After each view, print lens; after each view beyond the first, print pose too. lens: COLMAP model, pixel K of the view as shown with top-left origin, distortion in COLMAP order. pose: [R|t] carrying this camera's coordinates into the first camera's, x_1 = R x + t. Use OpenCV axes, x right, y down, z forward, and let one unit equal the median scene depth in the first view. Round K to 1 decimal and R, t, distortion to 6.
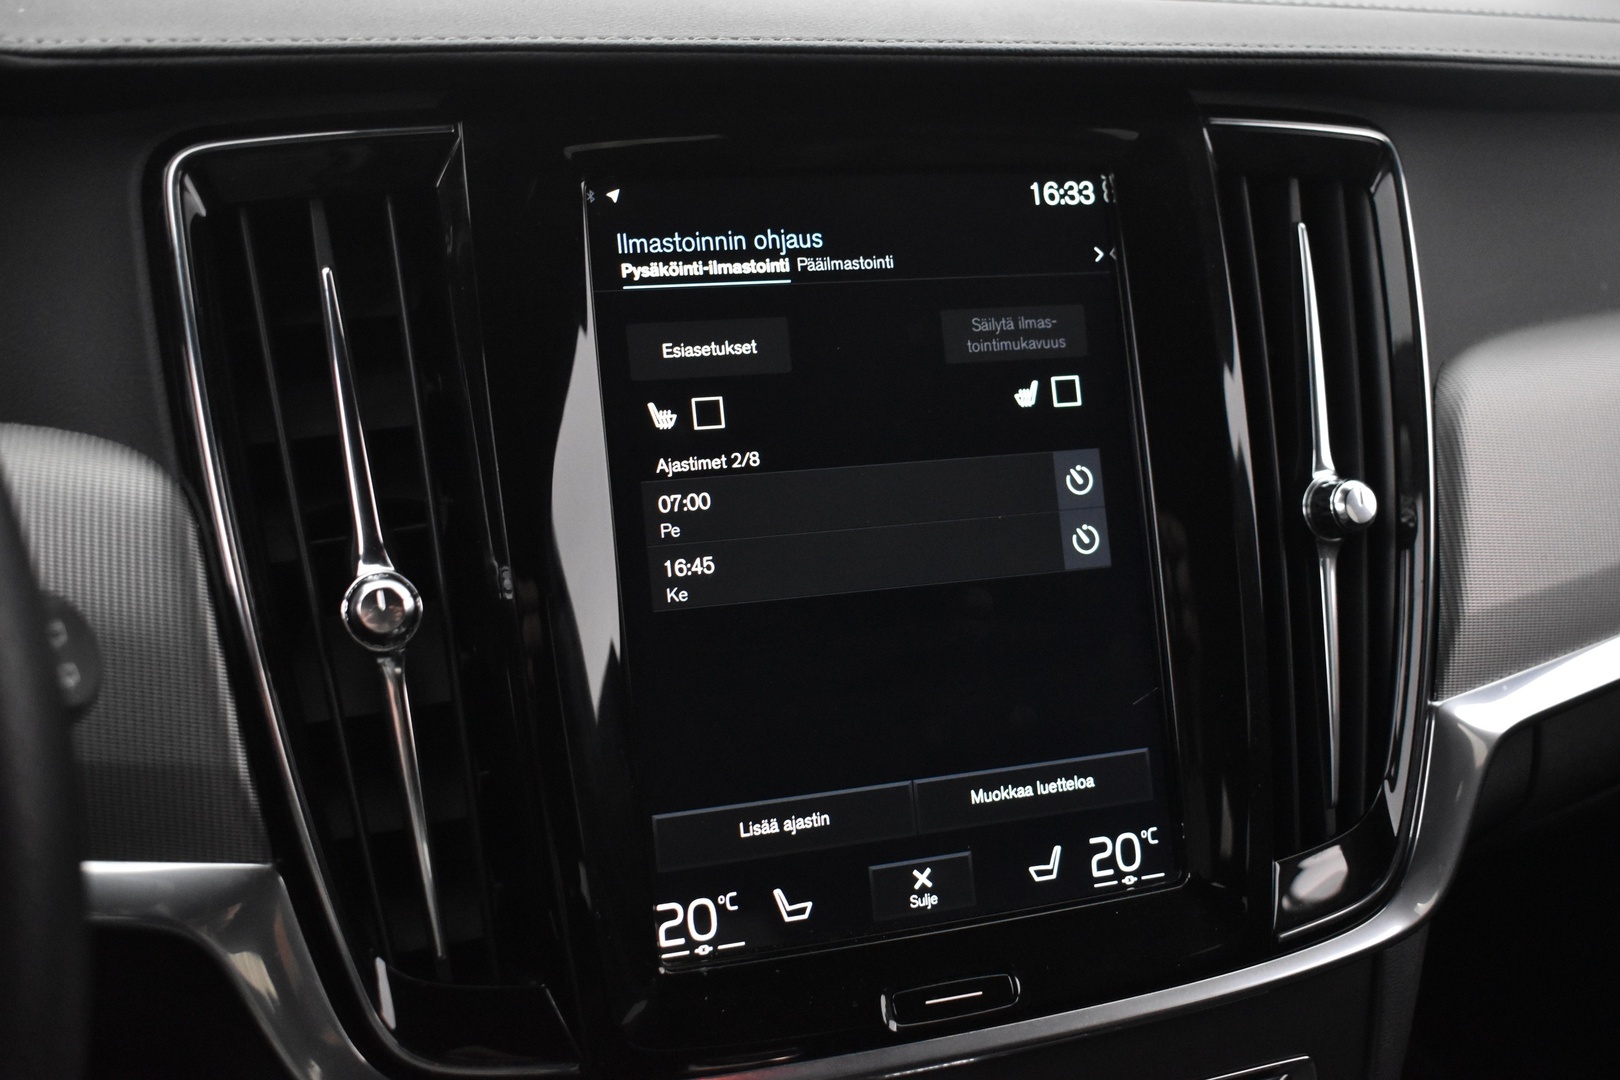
lens RADIAL K [[1801.0, 0, 809.4], [0, 1801.0, 535.8], [0, 0, 1]] dist [-0.083299, 0.000000]
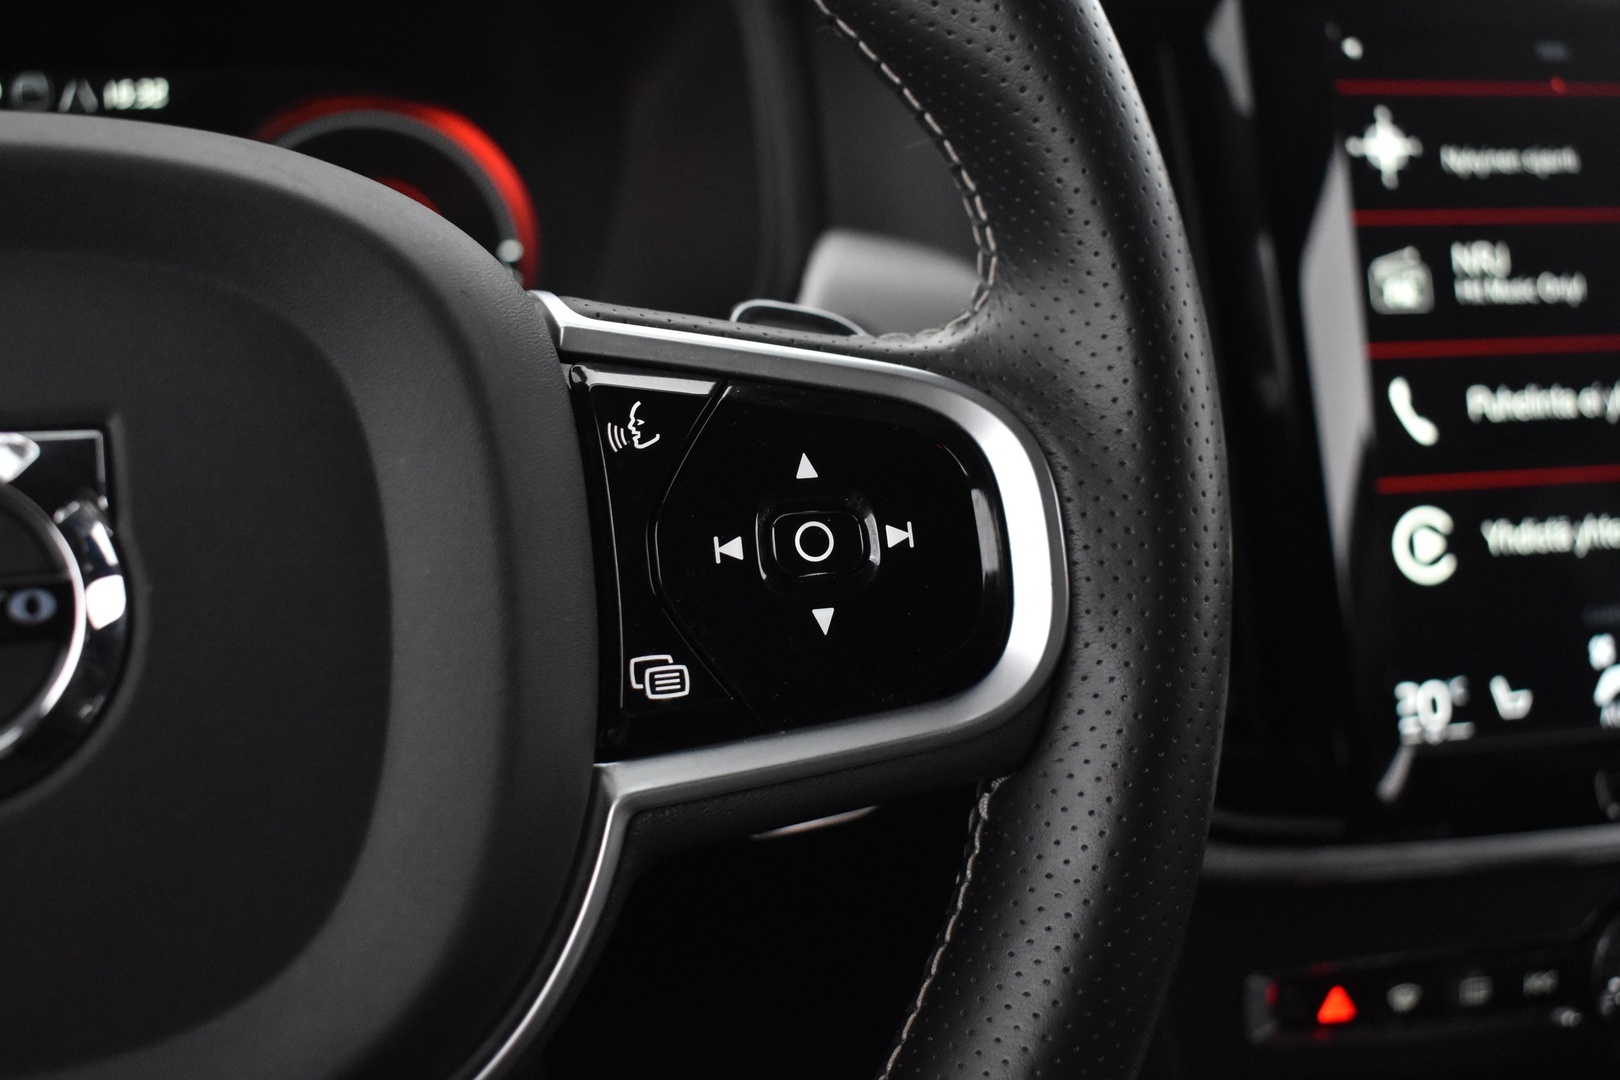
lens RADIAL K [[1801.0, 0, 810.2], [0, 1801.0, 485.6], [0, 0, 1]] dist [-0.083299, 0.000000]
pose [[0.991726, 0.018426, -0.127045, -0.290925], [-0.021791, 0.999446, -0.025150, 0.112203], [0.126511, 0.027710, 0.991578, -0.119138]]
